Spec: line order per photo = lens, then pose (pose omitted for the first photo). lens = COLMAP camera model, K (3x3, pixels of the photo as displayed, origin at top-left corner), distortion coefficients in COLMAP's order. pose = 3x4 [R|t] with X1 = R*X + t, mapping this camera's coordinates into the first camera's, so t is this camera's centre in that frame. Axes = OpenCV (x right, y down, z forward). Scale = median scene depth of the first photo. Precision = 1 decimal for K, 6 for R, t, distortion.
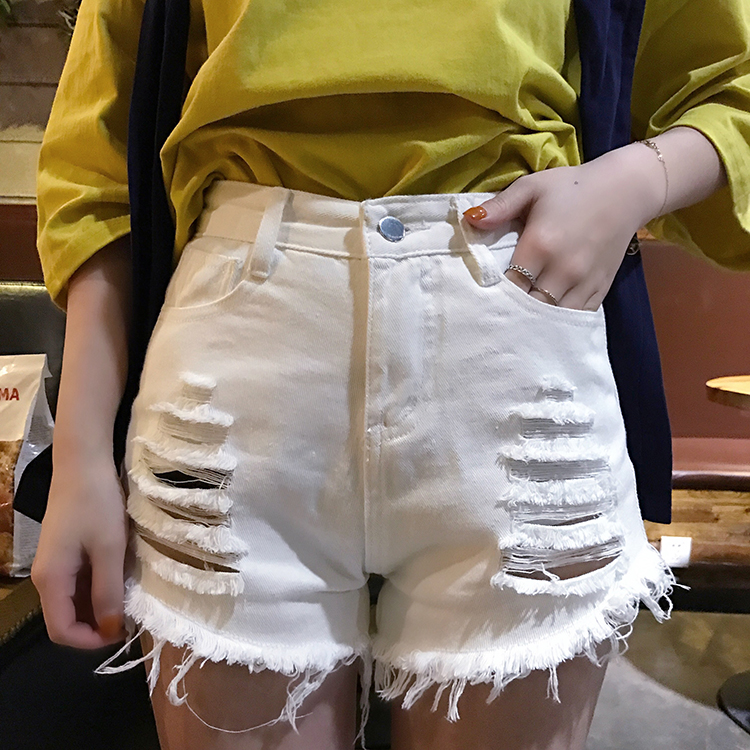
lens RADIAL K [[826.7, 0, 379.2], [0, 826.7, 375.9], [0, 0, 1]] dist [-0.014904, 0.000000]
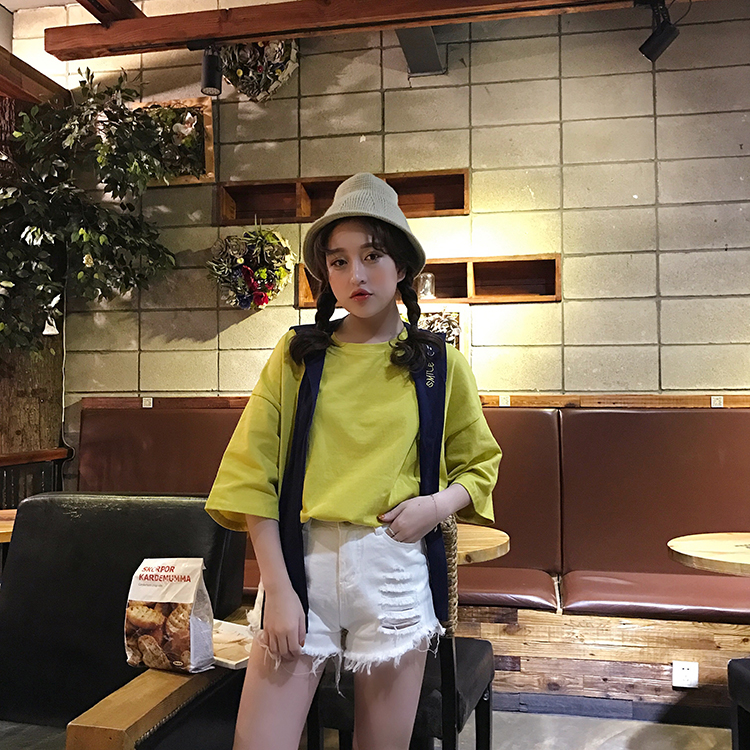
lens RADIAL K [[826.7, 0, 409.2], [0, 826.7, 370.4], [0, 0, 1]] dist [-0.014904, 0.000000]
pose [[0.993870, -0.037381, -0.104048, 0.631241], [0.018516, 0.984093, -0.176686, -0.177992], [0.108998, 0.173676, 0.978752, -2.324980]]
